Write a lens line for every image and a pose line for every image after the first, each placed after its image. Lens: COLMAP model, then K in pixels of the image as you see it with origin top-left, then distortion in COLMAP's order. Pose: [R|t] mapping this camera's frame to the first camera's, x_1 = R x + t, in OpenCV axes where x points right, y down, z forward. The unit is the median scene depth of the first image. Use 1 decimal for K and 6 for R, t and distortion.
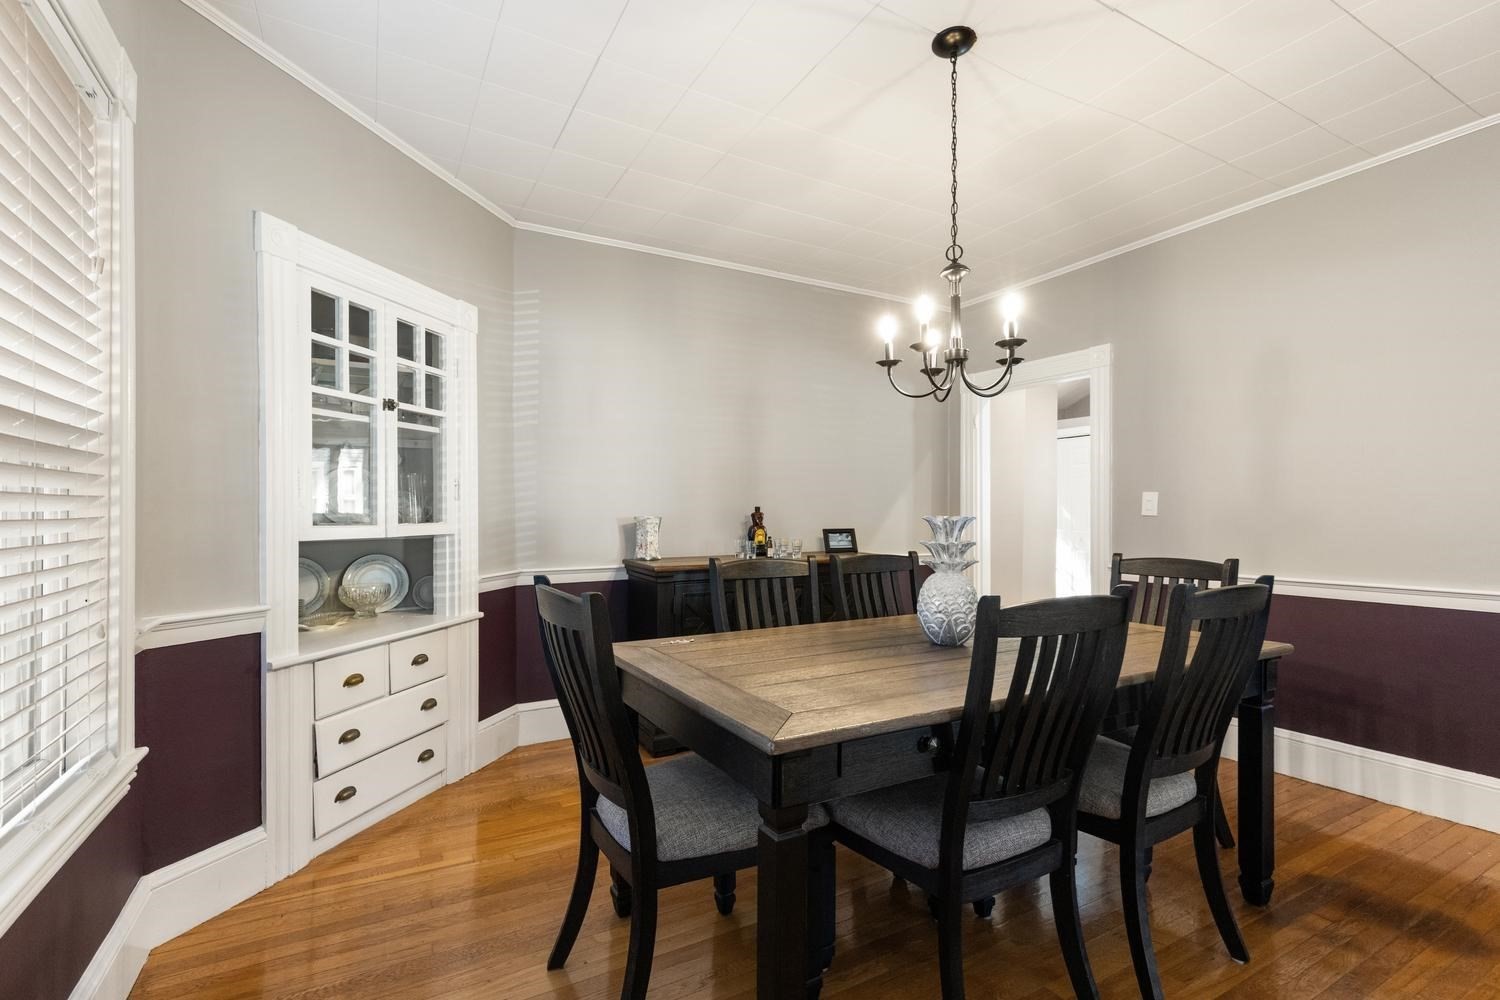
lens RADIAL K [[686.2, 0, 749.6], [0, 686.2, 518.6], [0, 0, 1]] dist [0.005546, -0.000718]
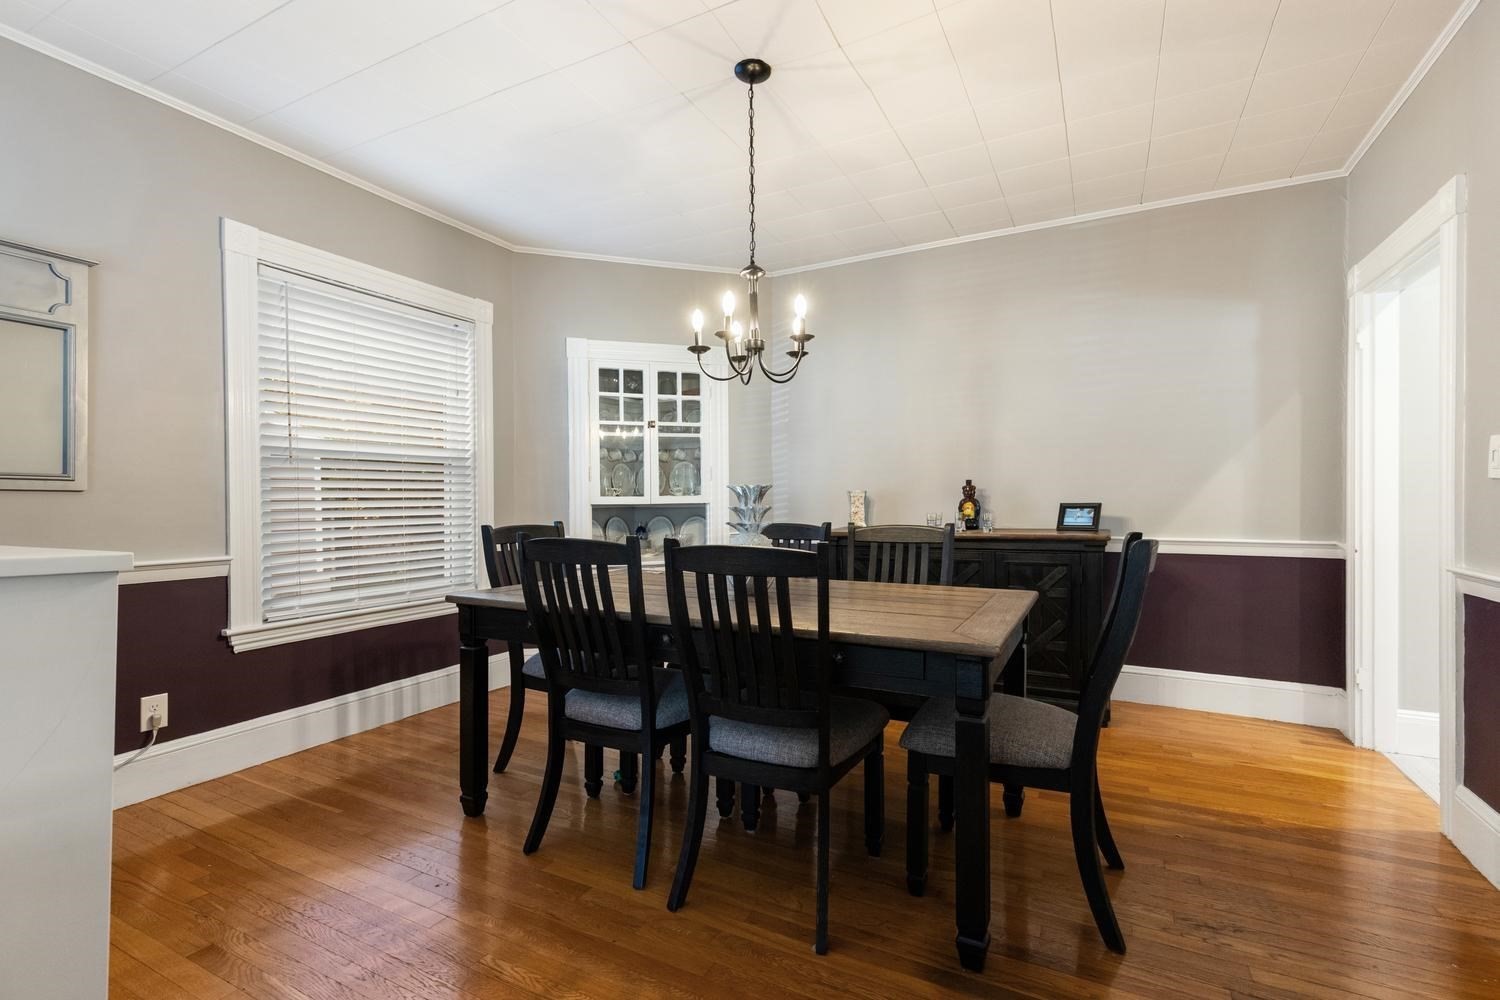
lens RADIAL K [[686.2, 0, 745.8], [0, 686.2, 510.5], [0, 0, 1]] dist [0.005546, -0.000718]
pose [[0.543922, 0.013506, -0.839027, 1.012459], [-0.000609, 0.999877, 0.015700, 0.017246], [0.839136, -0.008028, 0.543863, 0.285386]]
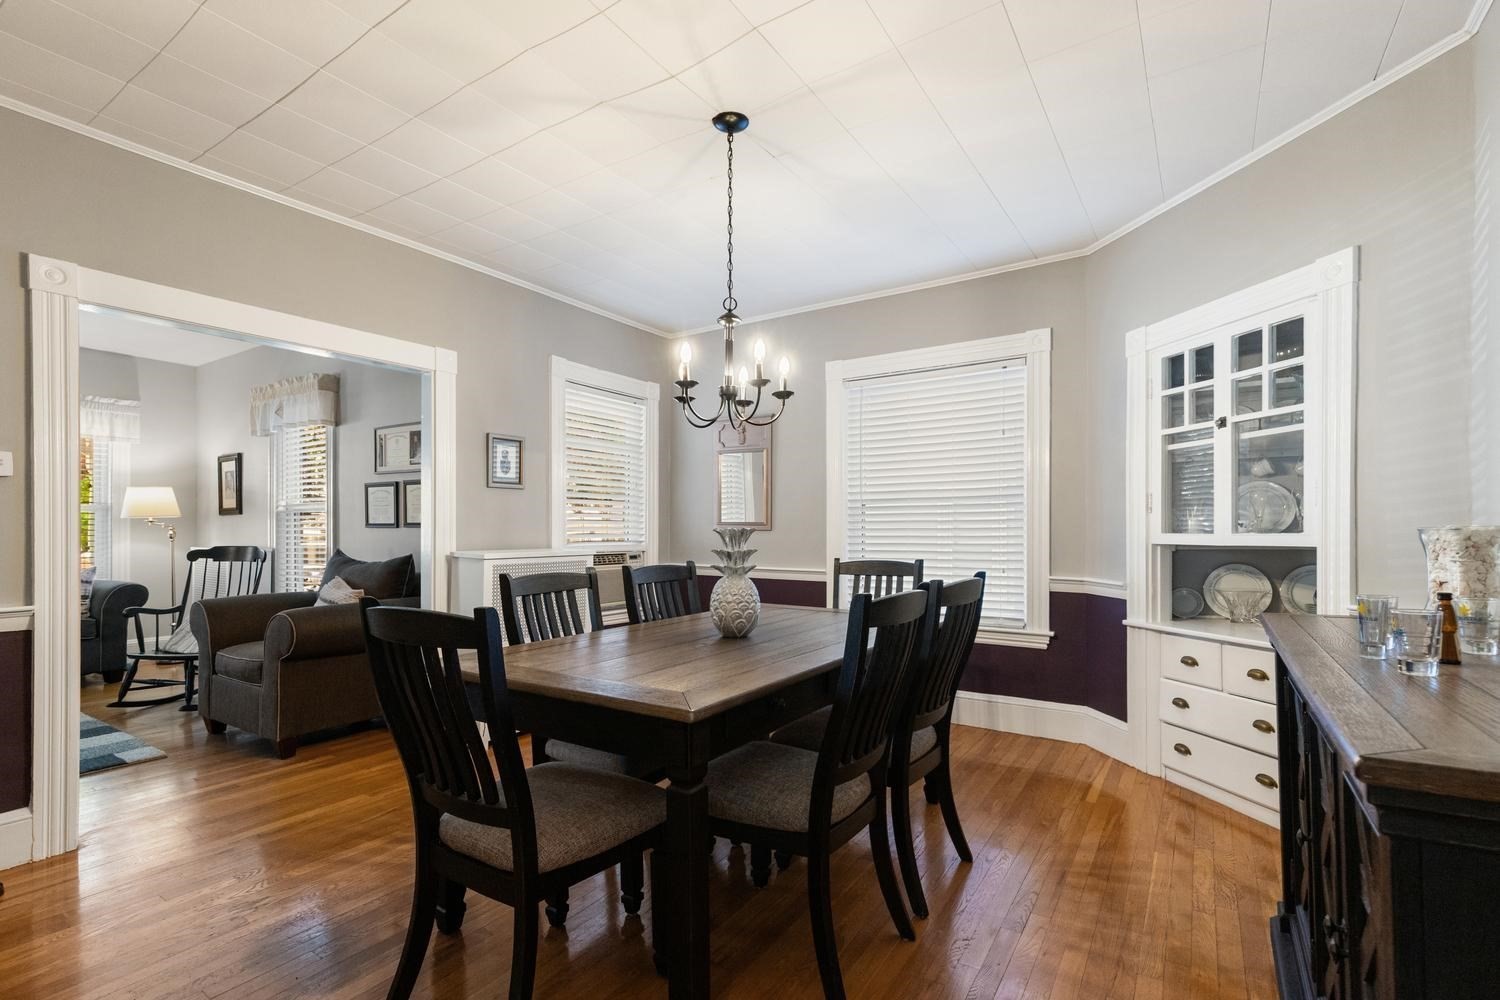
lens RADIAL K [[686.2, 0, 741.8], [0, 686.2, 532.9], [0, 0, 1]] dist [0.005546, -0.000718]
pose [[-0.894768, 0.007572, -0.446467, 0.639723], [0.002916, 0.999934, 0.011116, -0.007221], [0.446521, 0.008645, -0.894731, 1.648919]]
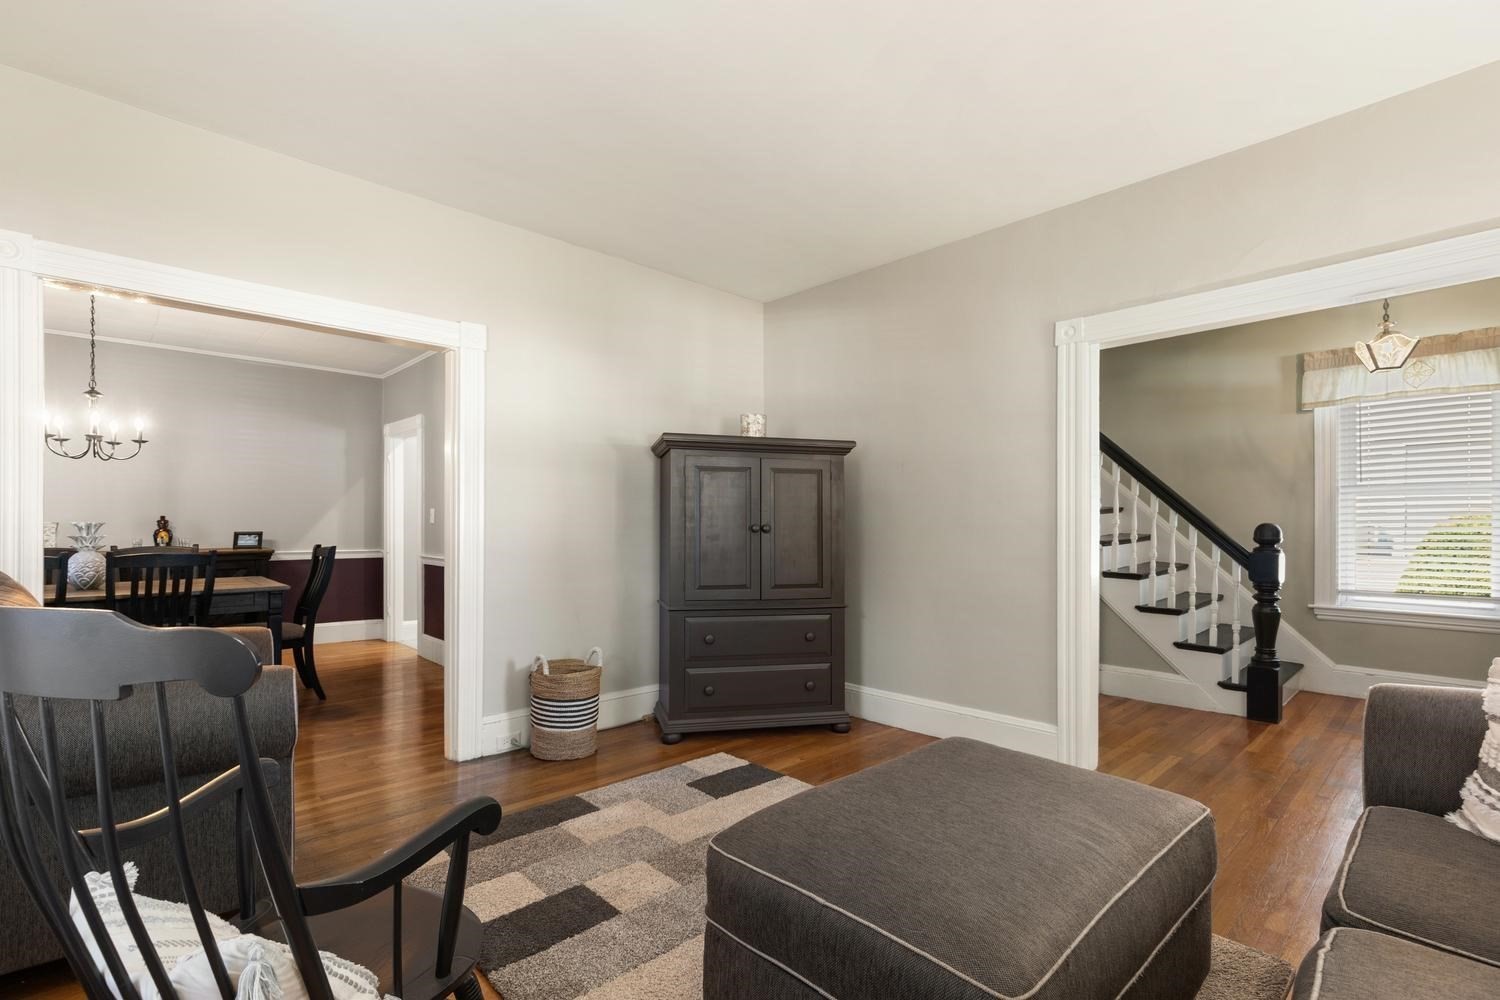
lens RADIAL K [[686.2, 0, 753.6], [0, 686.2, 521.0], [0, 0, 1]] dist [0.005546, -0.000718]
pose [[0.970119, 0.006462, 0.242545, 1.303057], [-0.003795, 0.999927, -0.011463, 0.007403], [-0.242601, 0.010200, 0.970072, -1.056993]]
